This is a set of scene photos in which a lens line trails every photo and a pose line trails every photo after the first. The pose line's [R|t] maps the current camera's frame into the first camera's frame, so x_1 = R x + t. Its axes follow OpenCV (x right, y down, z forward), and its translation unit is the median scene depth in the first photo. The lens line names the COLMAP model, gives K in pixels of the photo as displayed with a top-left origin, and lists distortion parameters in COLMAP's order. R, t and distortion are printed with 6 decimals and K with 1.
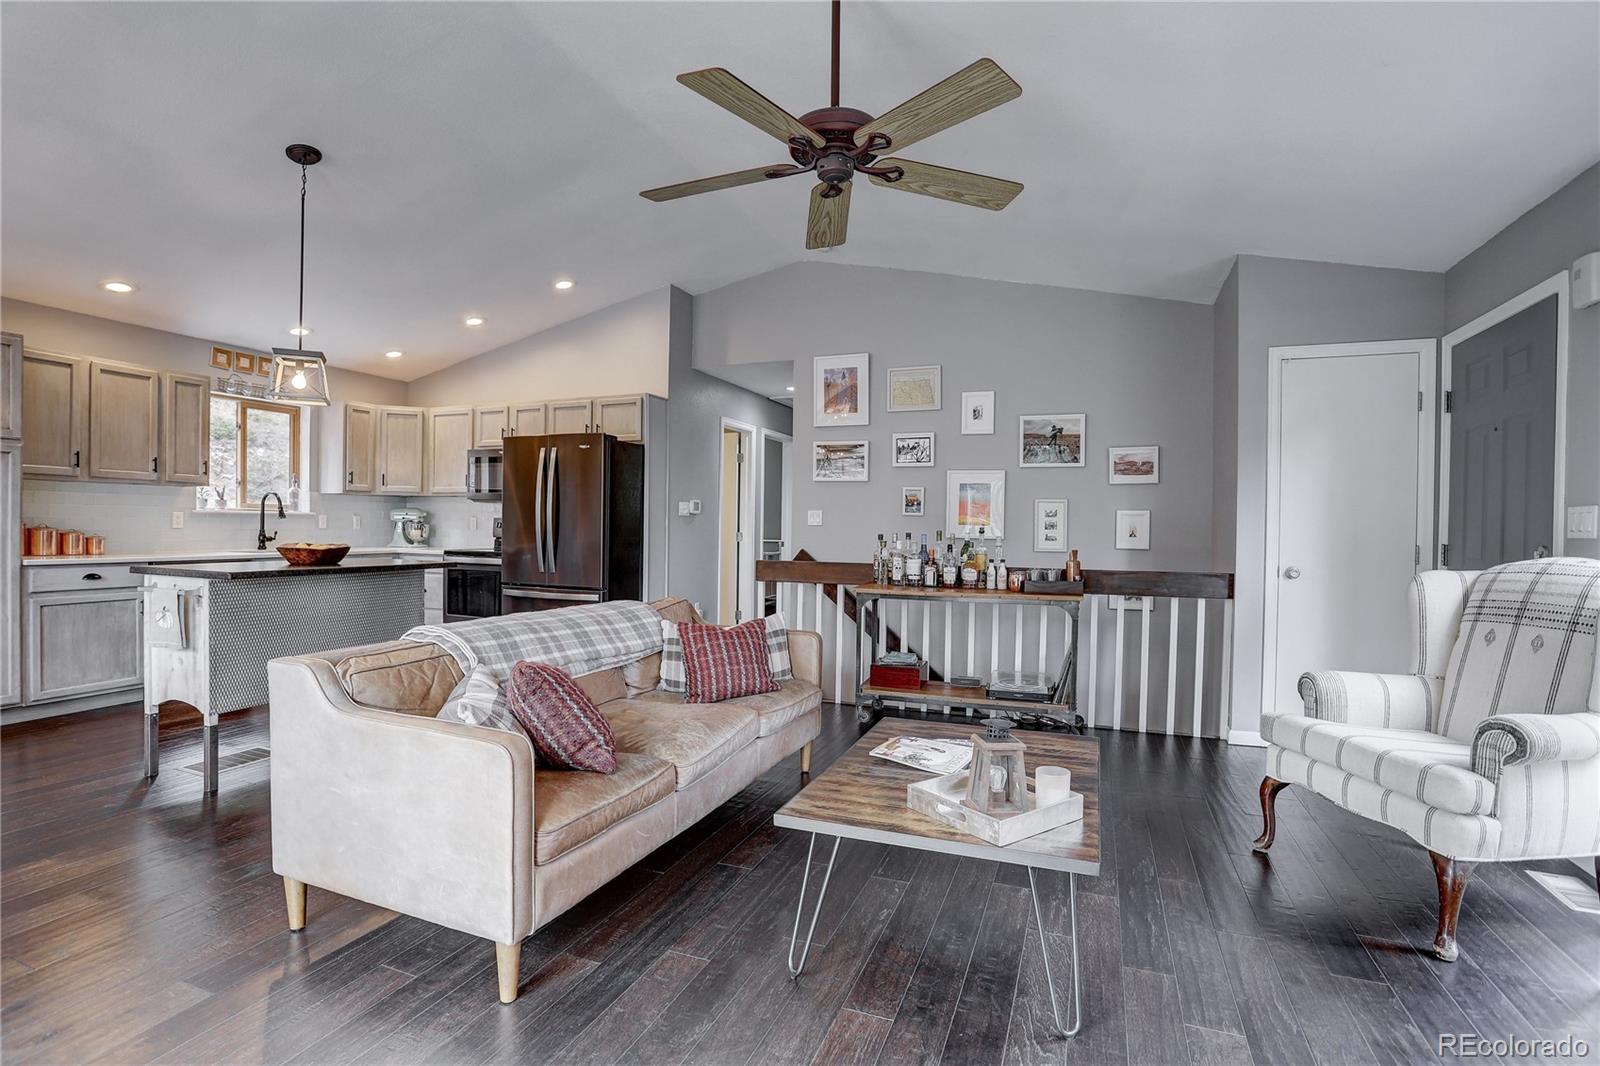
lens RADIAL K [[771.9, 0, 789.2], [0, 771.9, 538.5], [0, 0, 1]] dist [-0.073739, 0.032022]
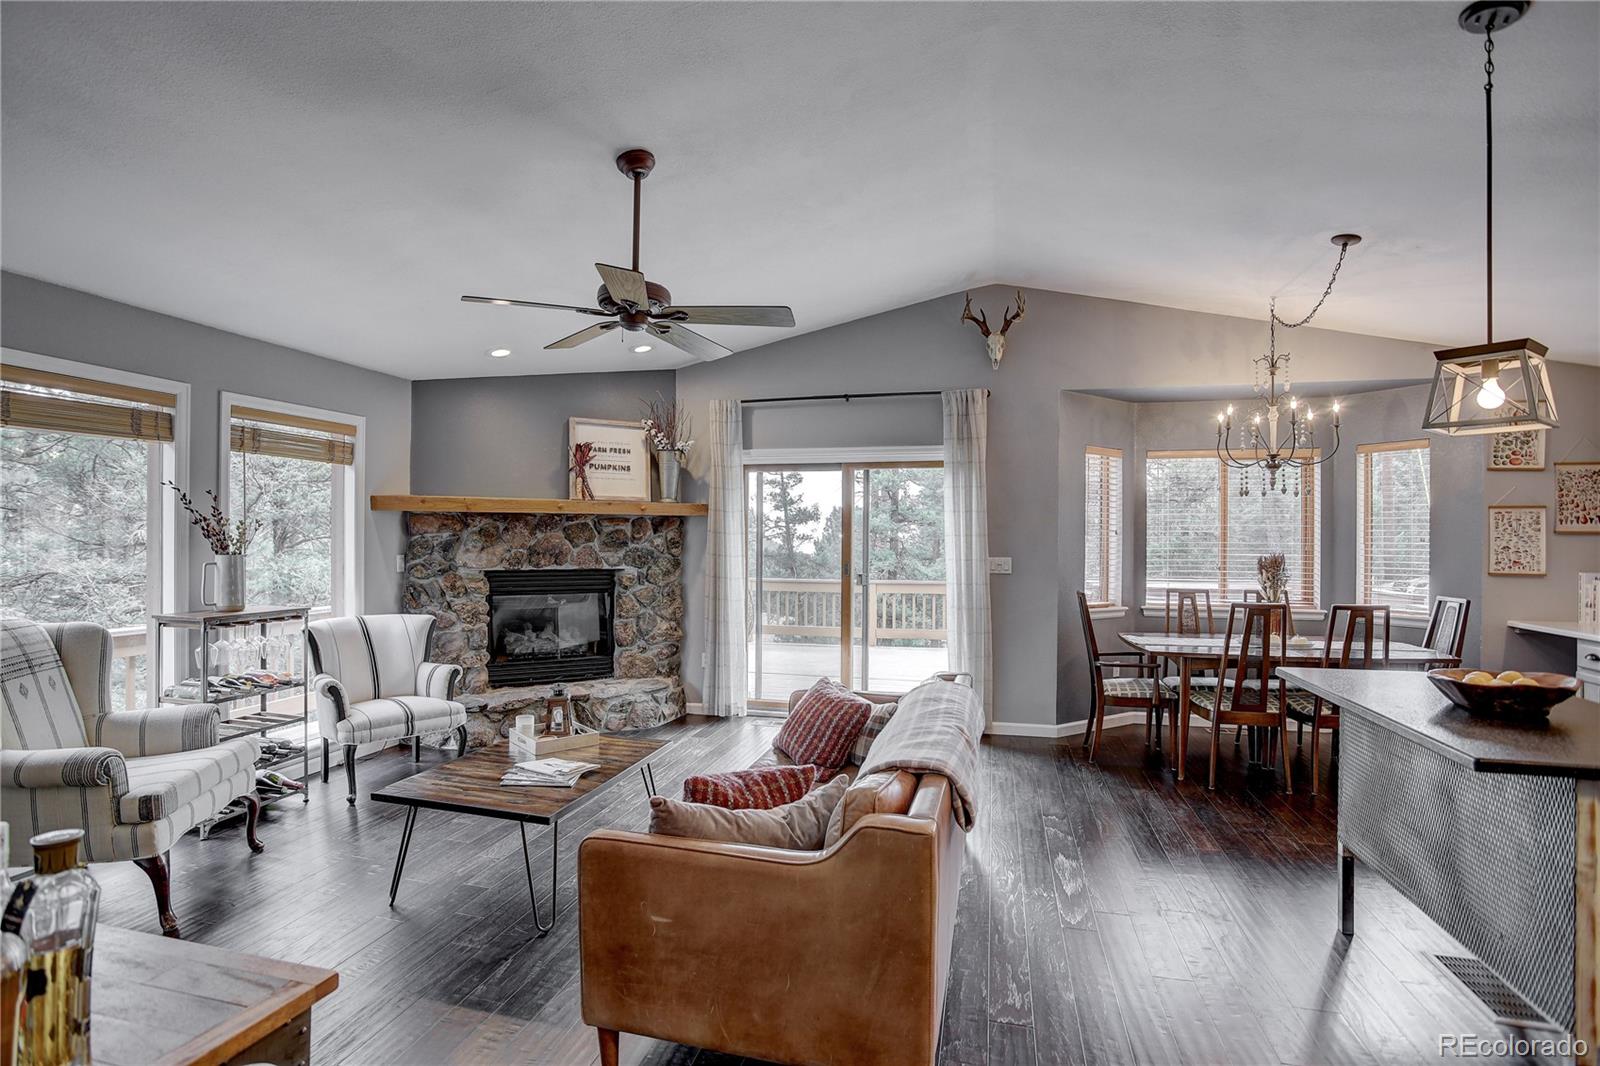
lens RADIAL K [[781.0, 0, 784.5], [0, 781.0, 540.4], [0, 0, 1]] dist [-0.066607, 0.027214]
pose [[-0.992517, -0.020646, -0.120345, -0.017616], [-0.022722, 0.999615, 0.015905, -0.069225], [0.119970, 0.018521, -0.992605, 1.164551]]
